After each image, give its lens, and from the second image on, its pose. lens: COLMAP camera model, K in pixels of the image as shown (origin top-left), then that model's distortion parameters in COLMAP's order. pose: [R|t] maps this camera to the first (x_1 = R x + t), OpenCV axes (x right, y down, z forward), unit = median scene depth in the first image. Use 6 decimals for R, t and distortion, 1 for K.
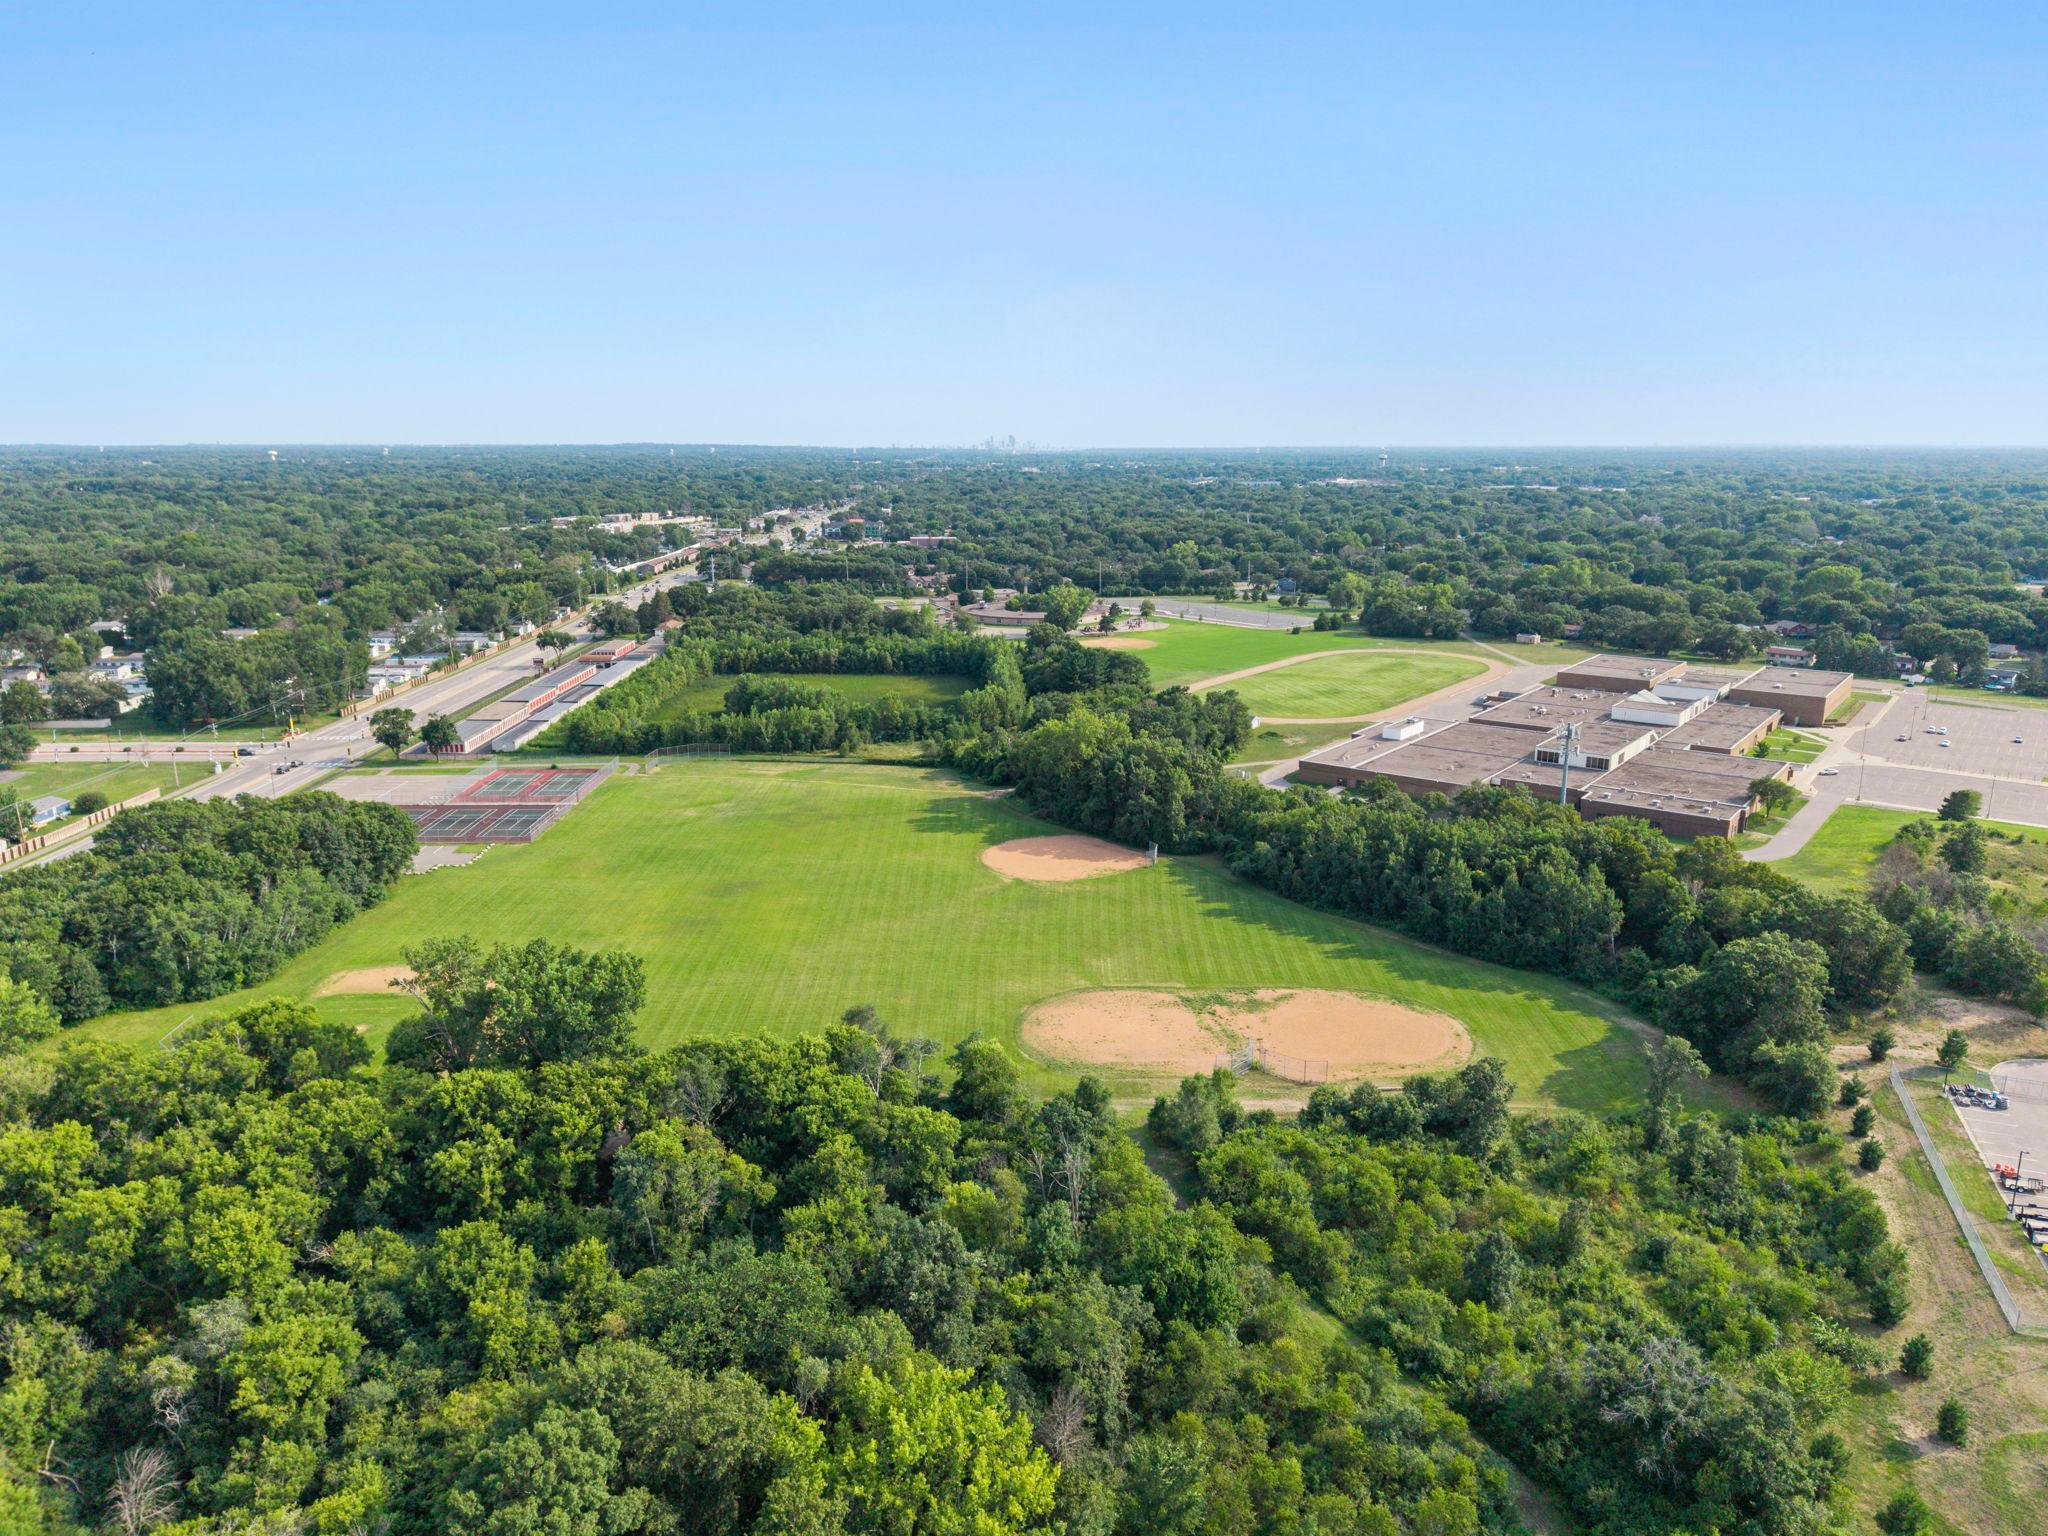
lens RADIAL K [[1374.8, 0, 1023.7], [0, 1374.8, 779.2], [0, 0, 1]] dist [0.050733, -0.056794]
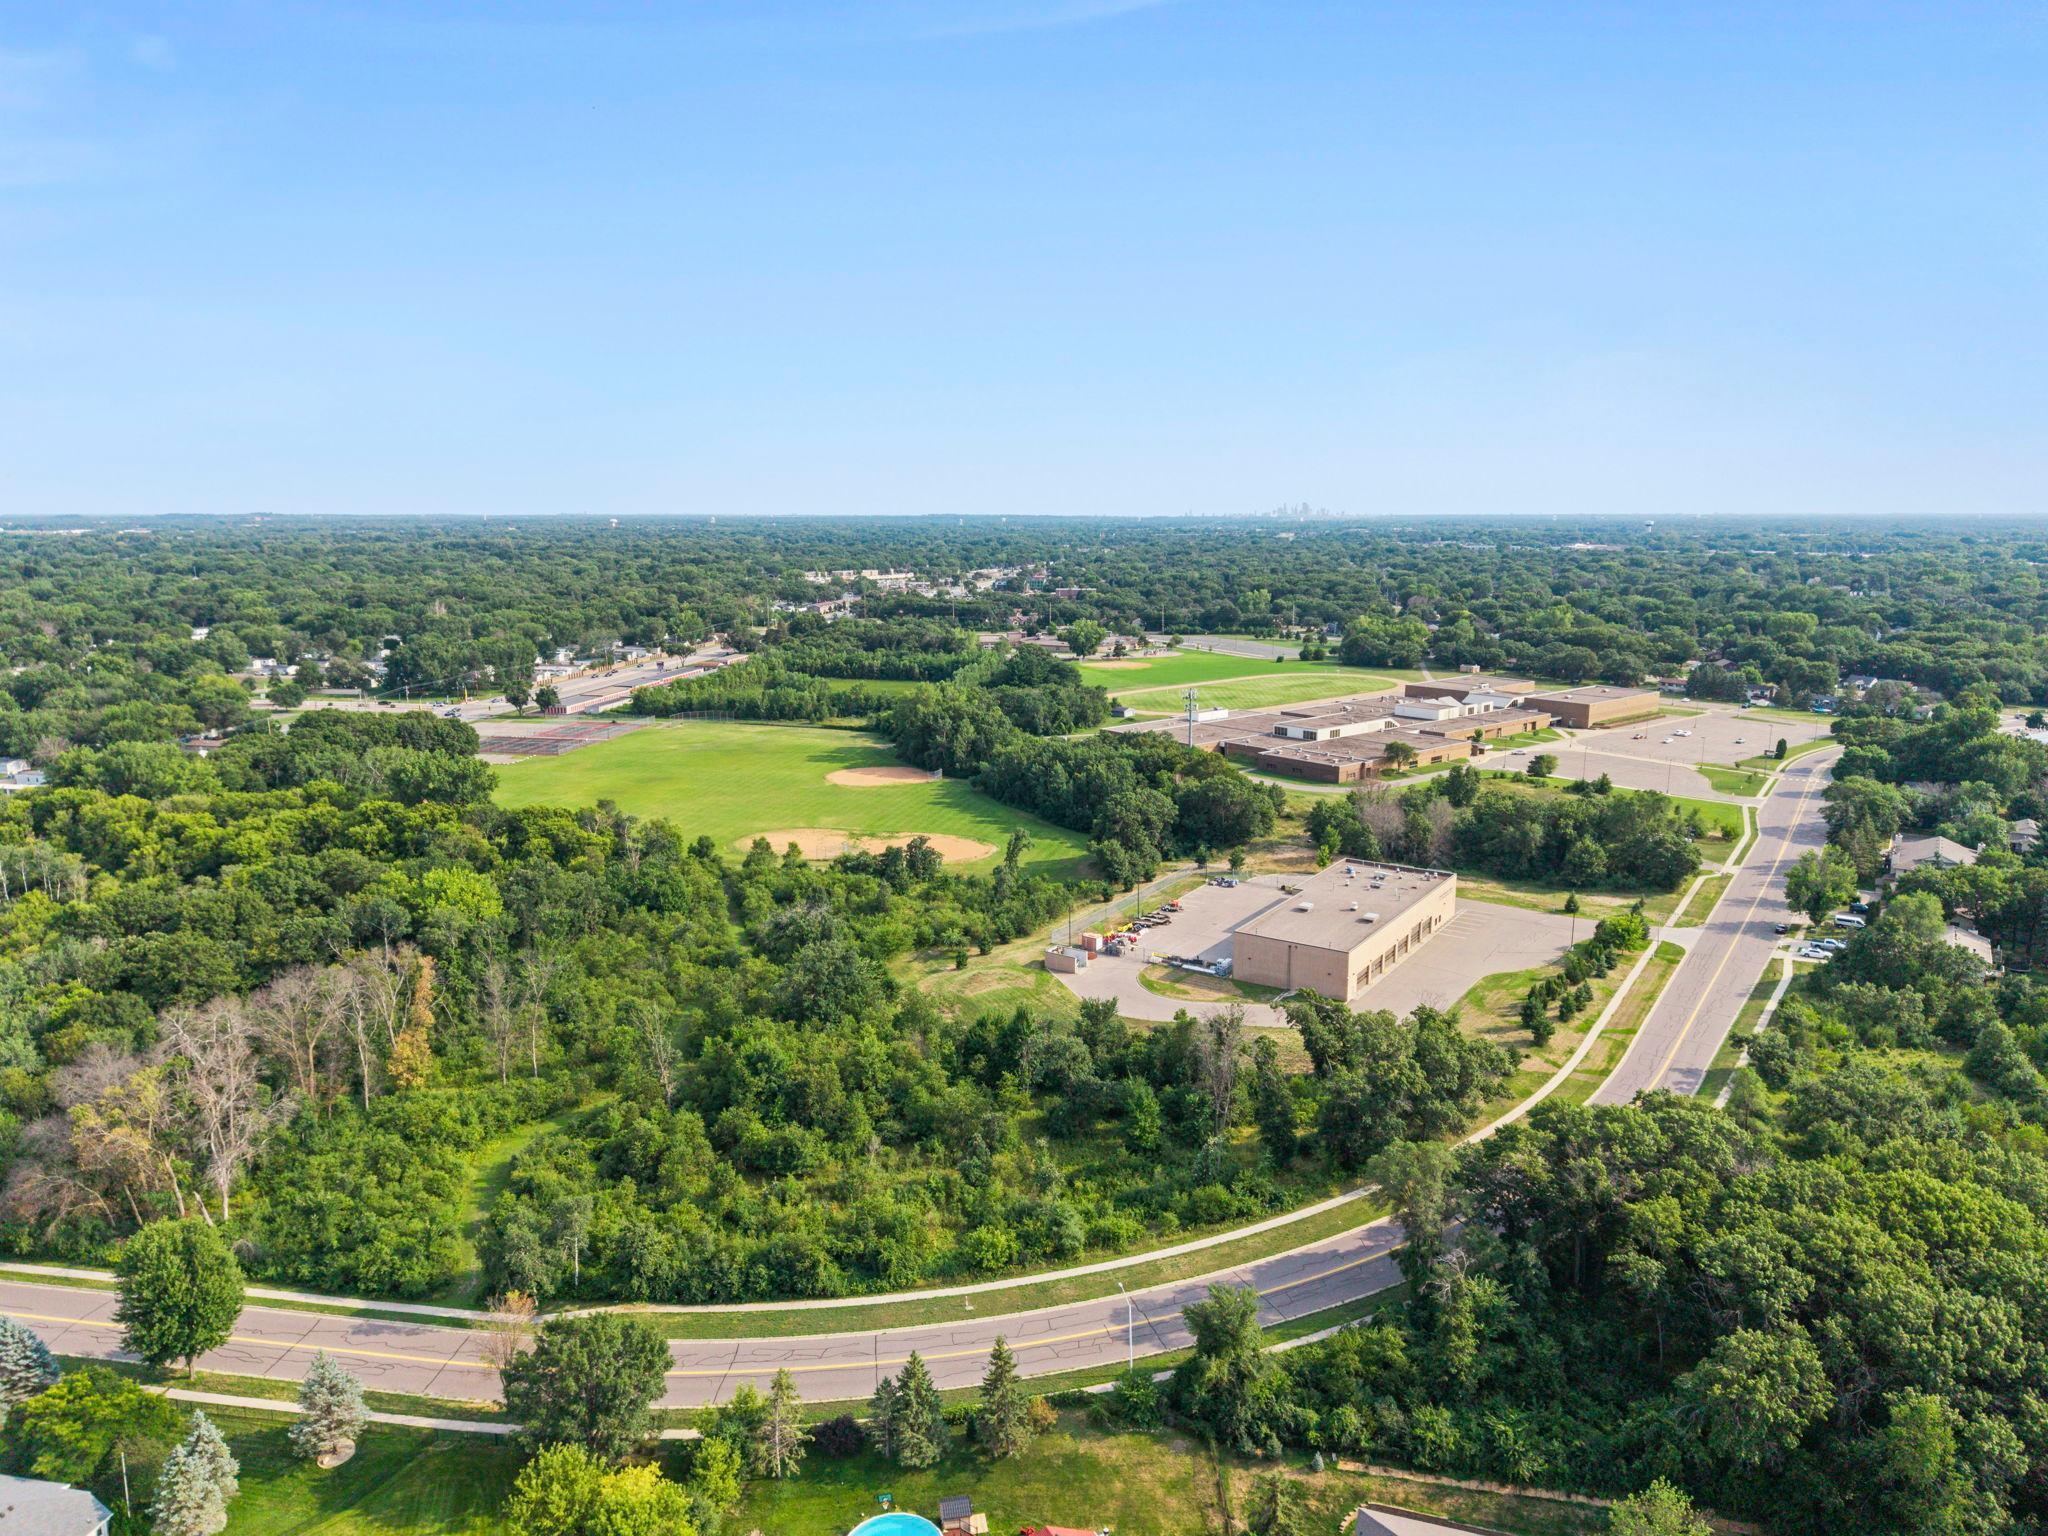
lens RADIAL K [[1374.8, 0, 1016.1], [0, 1374.8, 758.6], [0, 0, 1]] dist [0.050733, -0.056794]
pose [[0.976645, 0.036908, -0.211666, 0.333859], [-0.049904, 0.997161, -0.056390, 0.079173], [0.208984, 0.065636, 0.975714, -0.279584]]
